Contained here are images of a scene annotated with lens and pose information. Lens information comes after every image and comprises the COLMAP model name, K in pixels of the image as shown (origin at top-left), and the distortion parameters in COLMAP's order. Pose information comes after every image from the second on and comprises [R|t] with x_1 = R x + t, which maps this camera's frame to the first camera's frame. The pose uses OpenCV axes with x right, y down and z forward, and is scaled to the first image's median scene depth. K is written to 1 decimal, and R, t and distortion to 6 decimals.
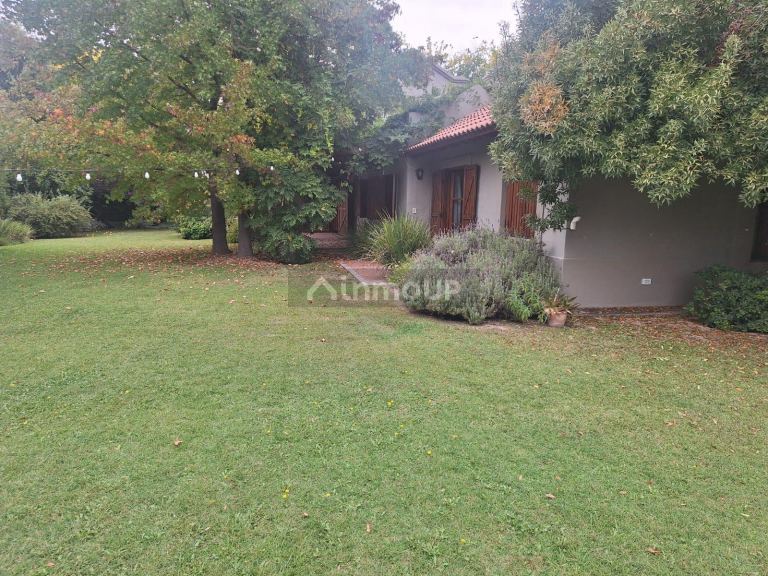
lens RADIAL K [[496.5, 0, 385.2], [0, 496.5, 319.8], [0, 0, 1]] dist [0.055493, -0.054455]
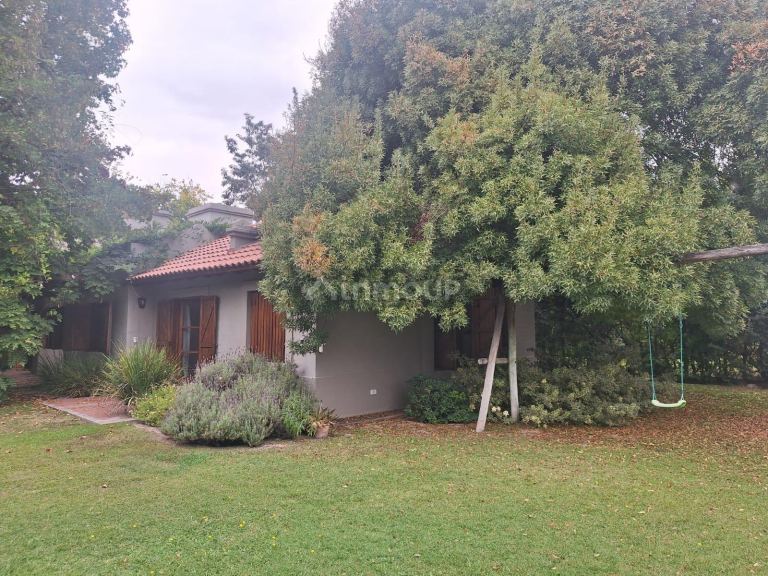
lens RADIAL K [[496.5, 0, 385.2], [0, 496.5, 319.8], [0, 0, 1]] dist [0.055493, -0.054455]
pose [[0.835609, -0.006449, 0.549287, -0.134862], [0.141229, 0.968841, -0.203472, 0.003672], [-0.530859, 0.247599, 0.810483, -0.041828]]
